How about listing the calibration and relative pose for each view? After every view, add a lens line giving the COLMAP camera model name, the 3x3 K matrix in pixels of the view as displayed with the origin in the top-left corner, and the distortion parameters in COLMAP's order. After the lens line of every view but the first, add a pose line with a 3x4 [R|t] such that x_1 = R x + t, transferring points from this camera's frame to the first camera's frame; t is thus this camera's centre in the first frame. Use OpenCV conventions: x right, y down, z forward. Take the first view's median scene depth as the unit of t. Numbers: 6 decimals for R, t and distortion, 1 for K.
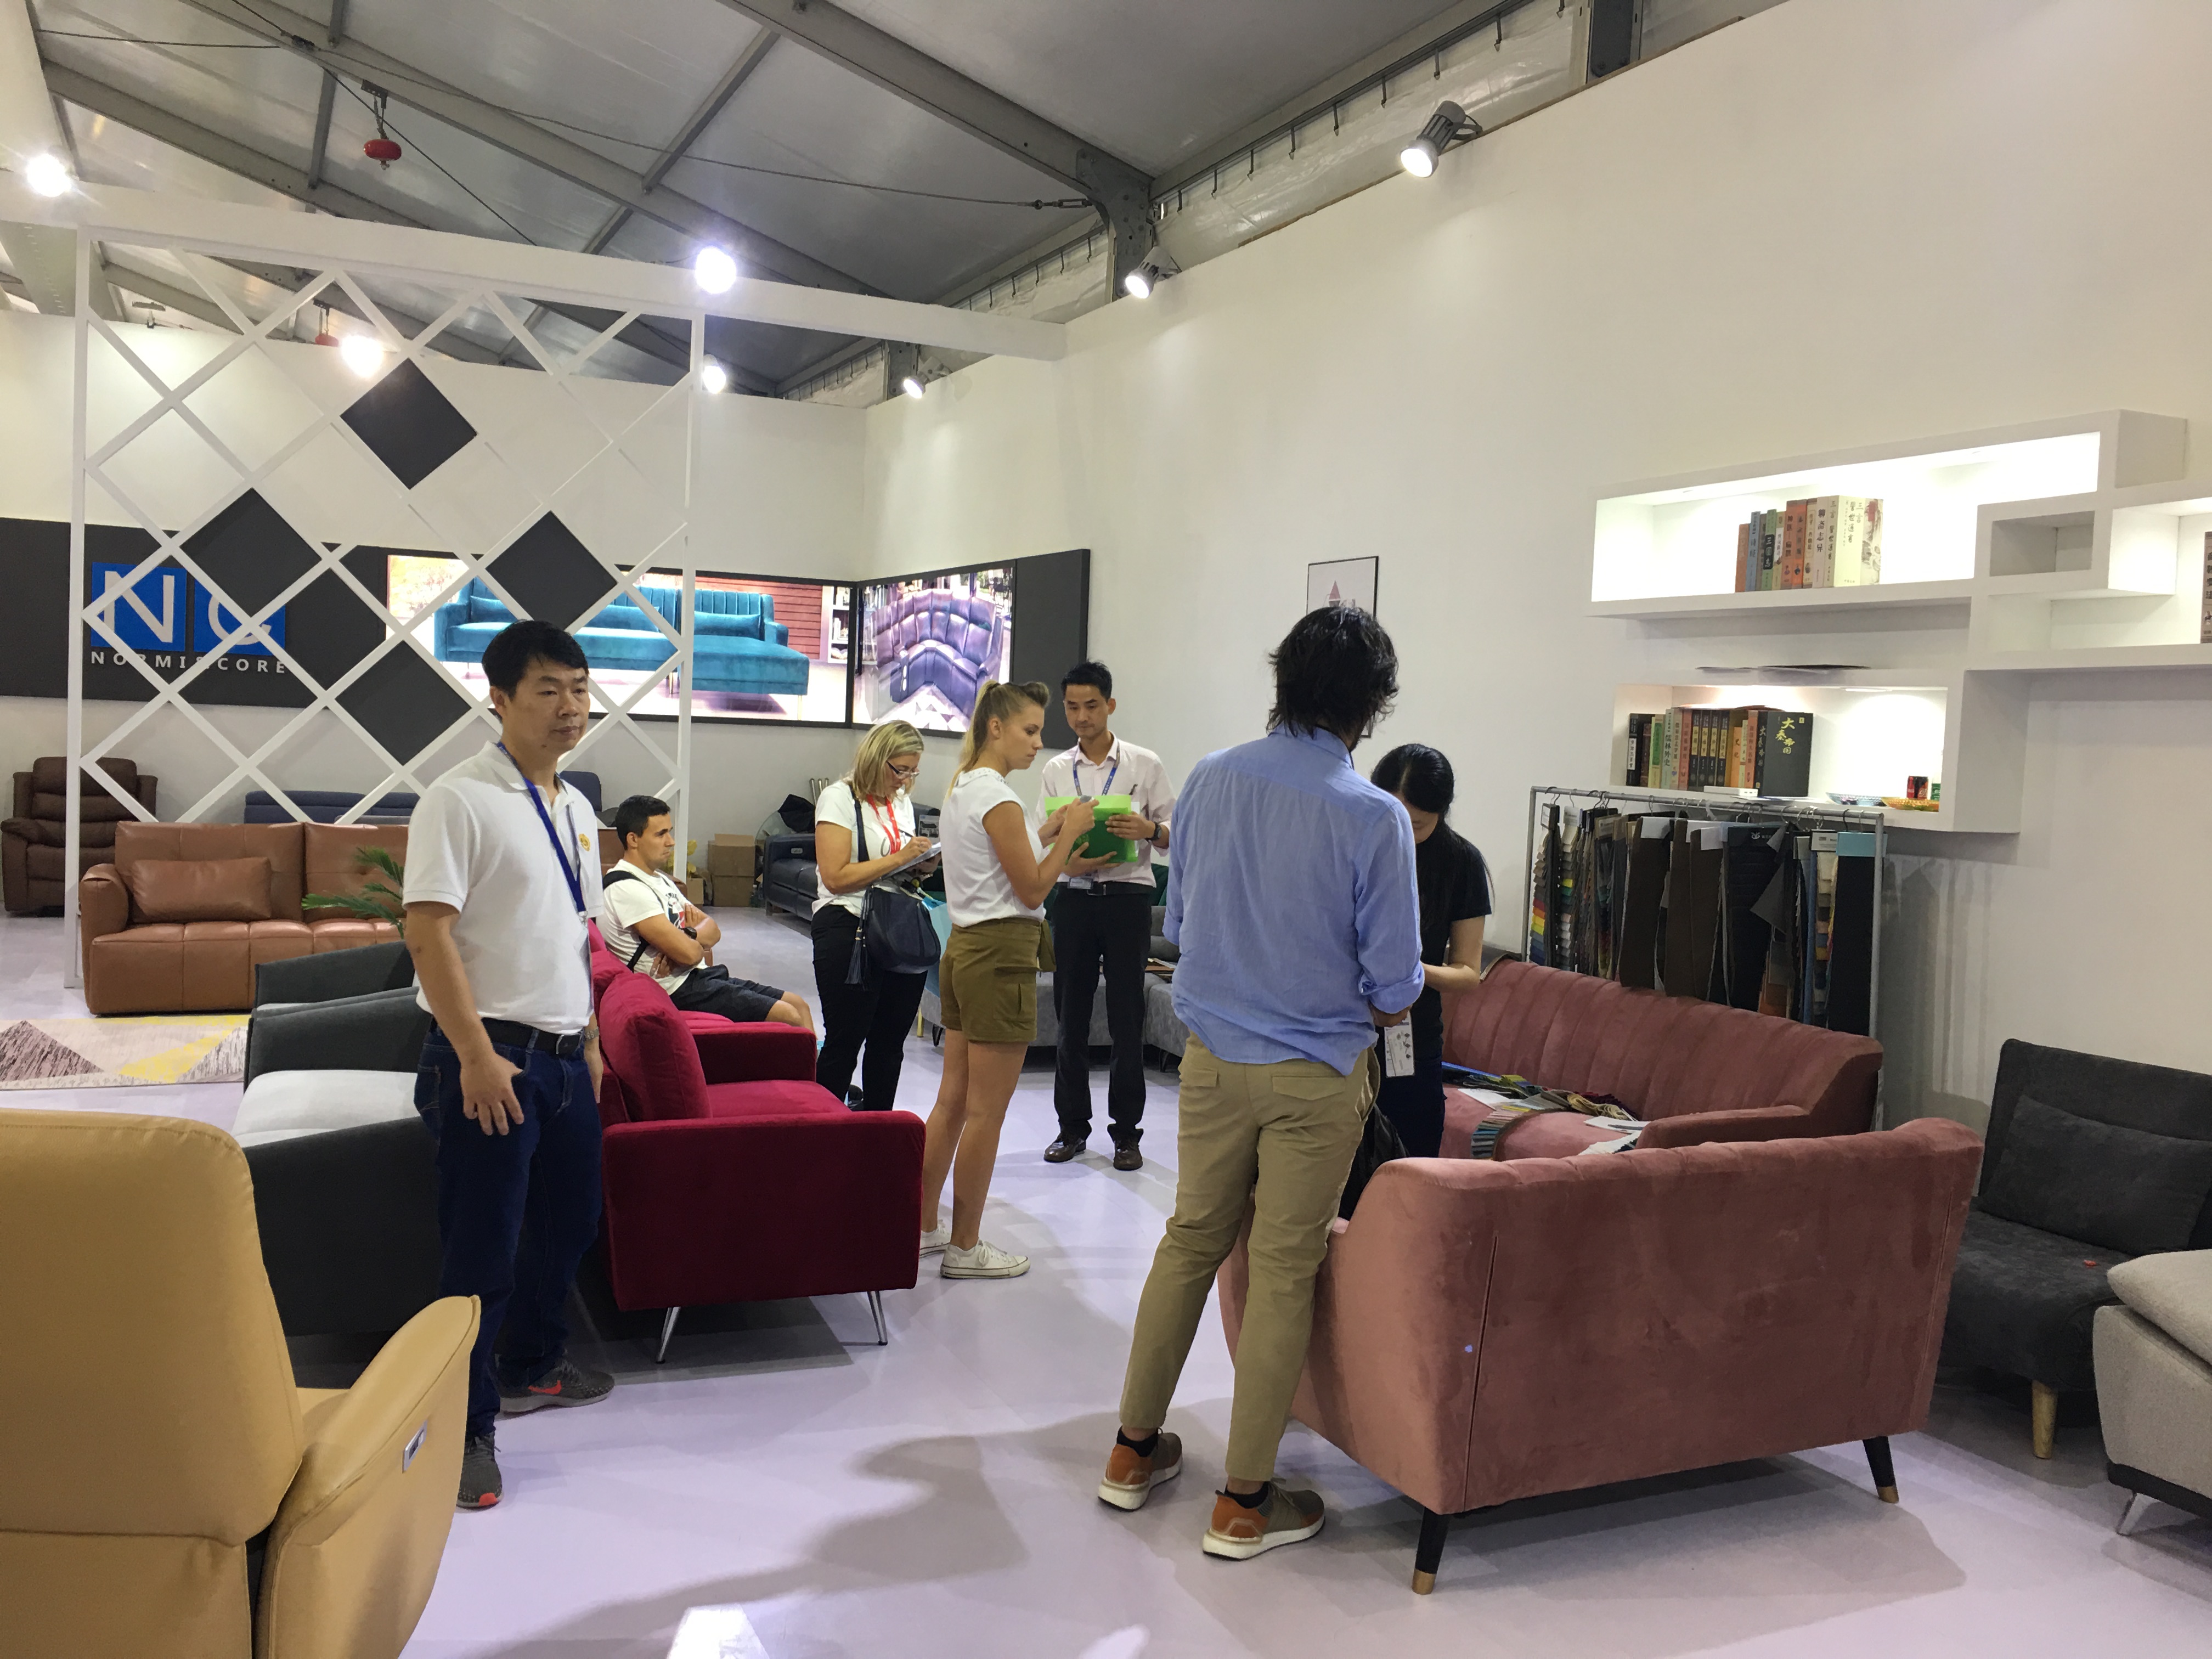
lens RADIAL K [[1902.6, 0, 1108.5], [0, 1902.6, 825.4], [0, 0, 1]] dist [0.005442, 0.001496]
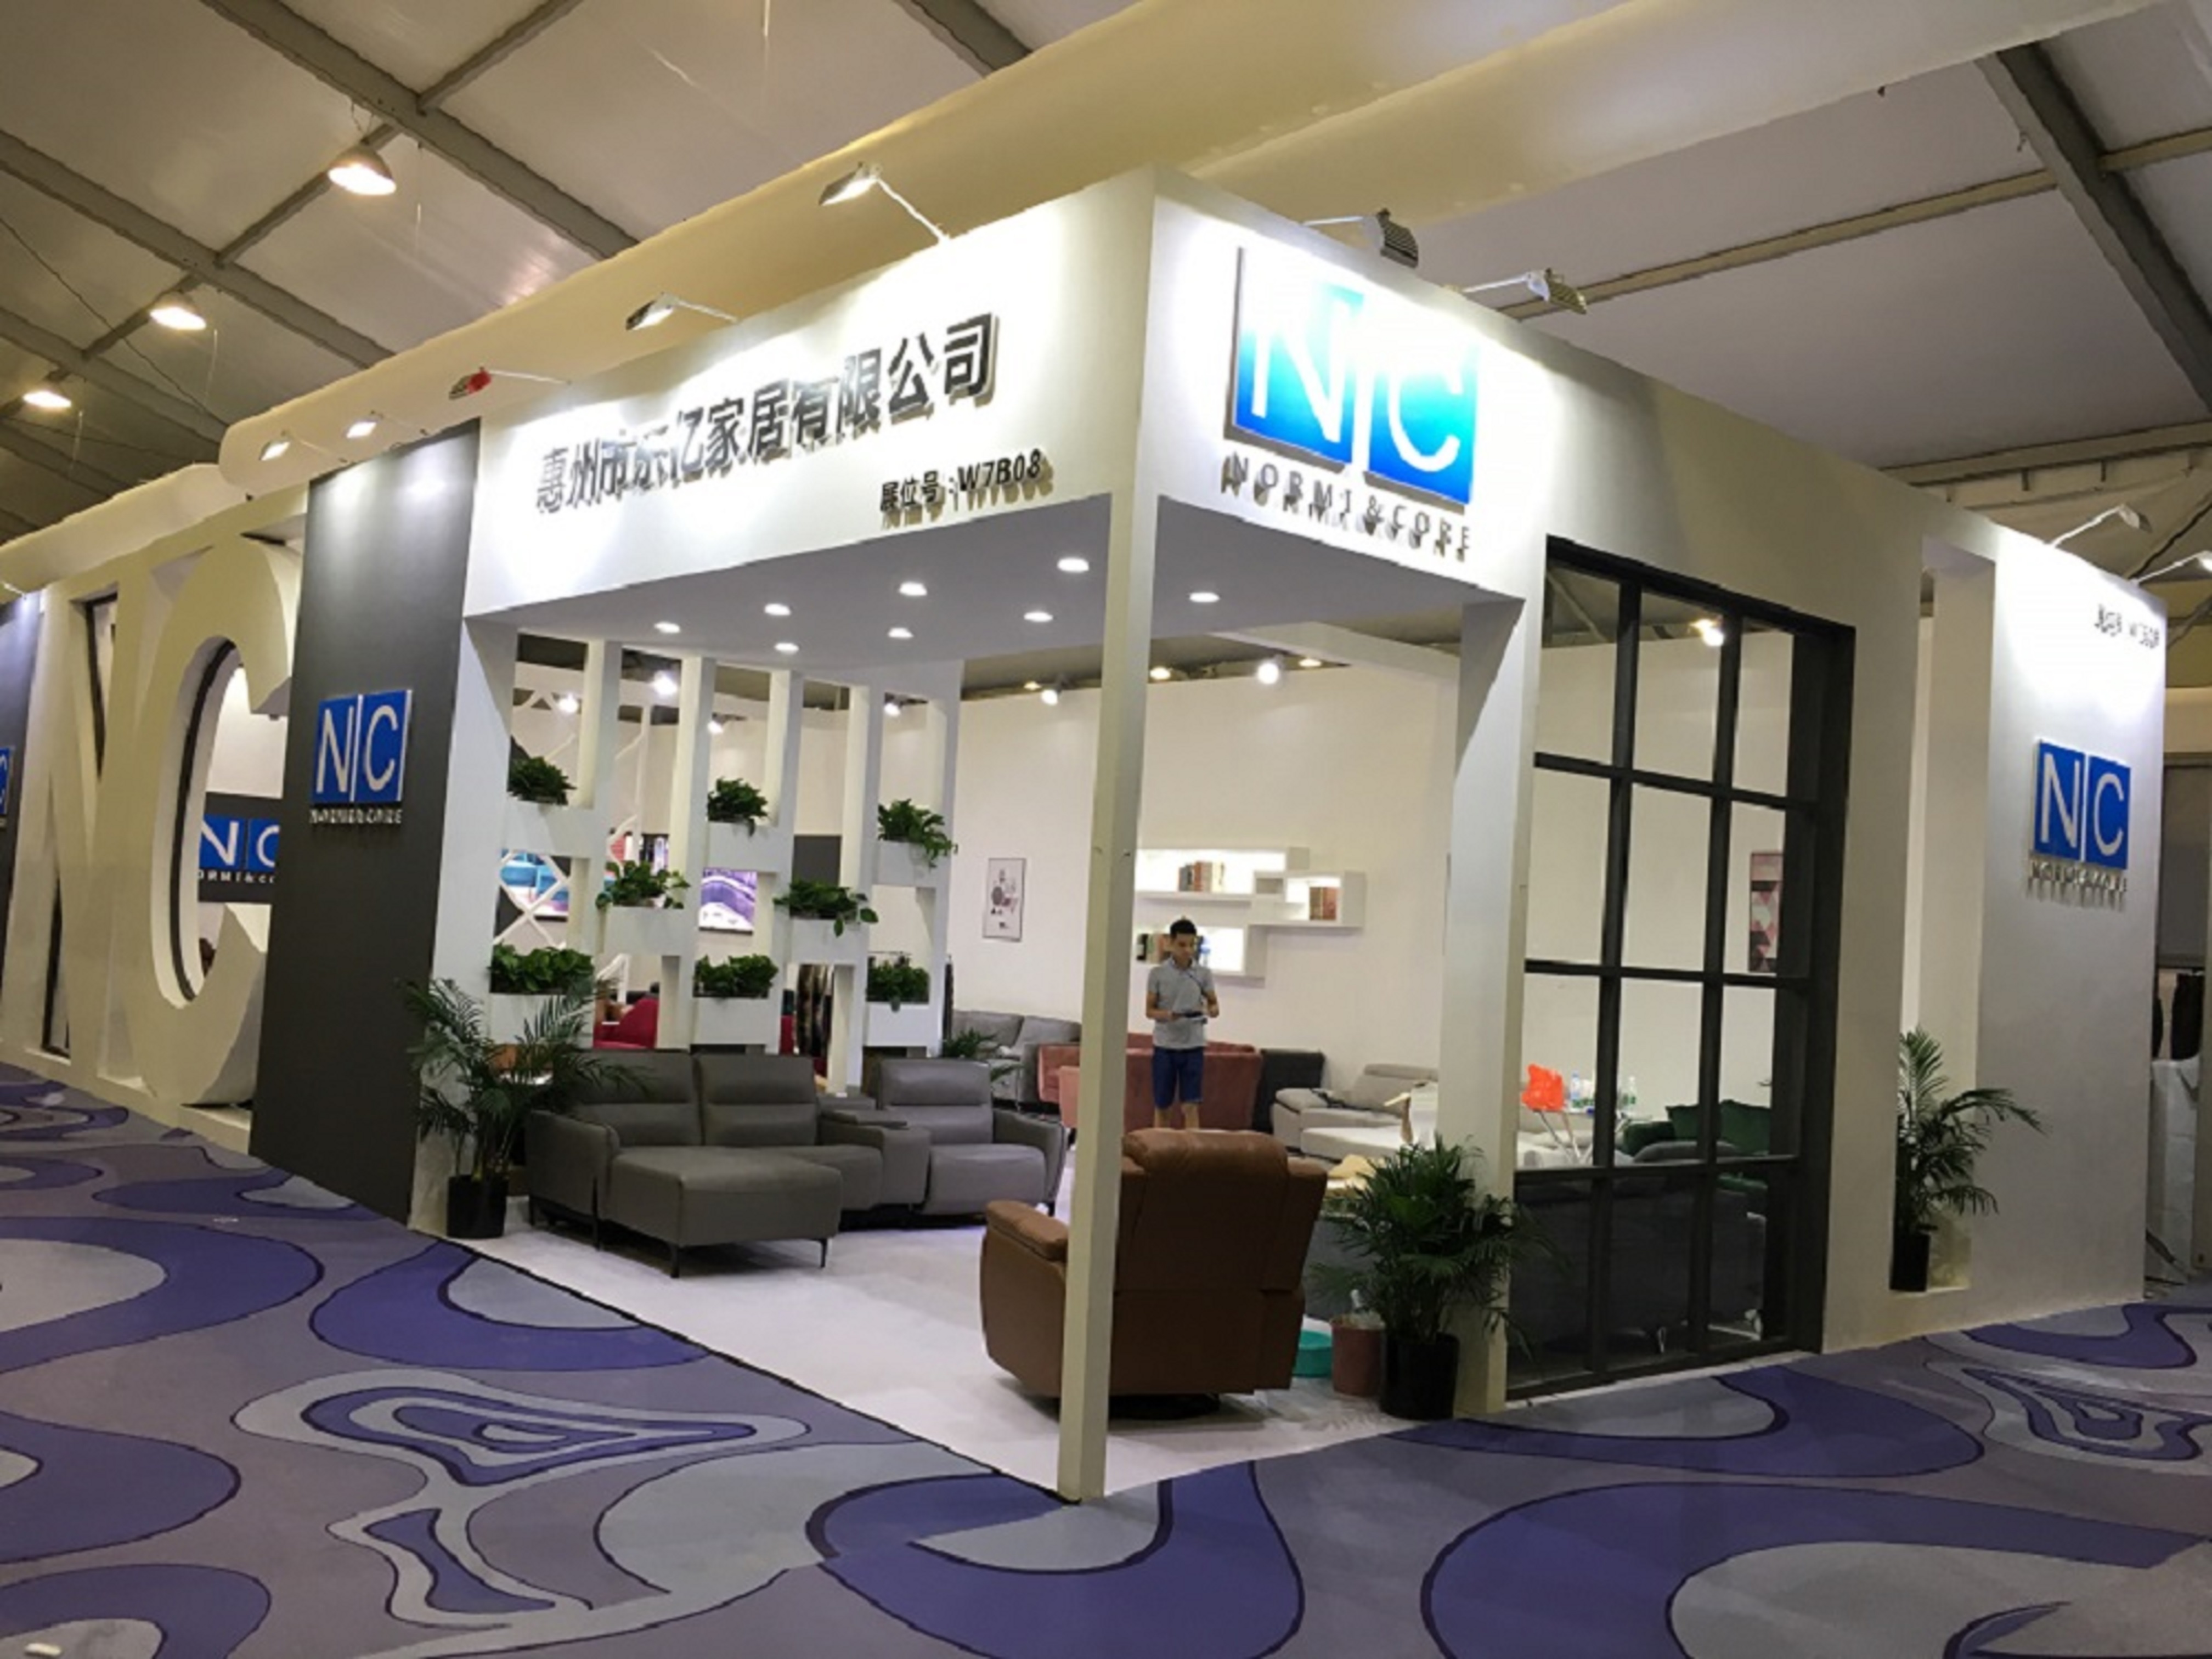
lens RADIAL K [[1902.6, 0, 1104.5], [0, 1902.6, 832.8], [0, 0, 1]] dist [0.005442, 0.001496]
pose [[0.957157, 0.038970, 0.286937, -0.617056], [-0.010156, 0.994811, -0.101229, 0.081106], [-0.289393, 0.093978, 0.952586, -1.746399]]
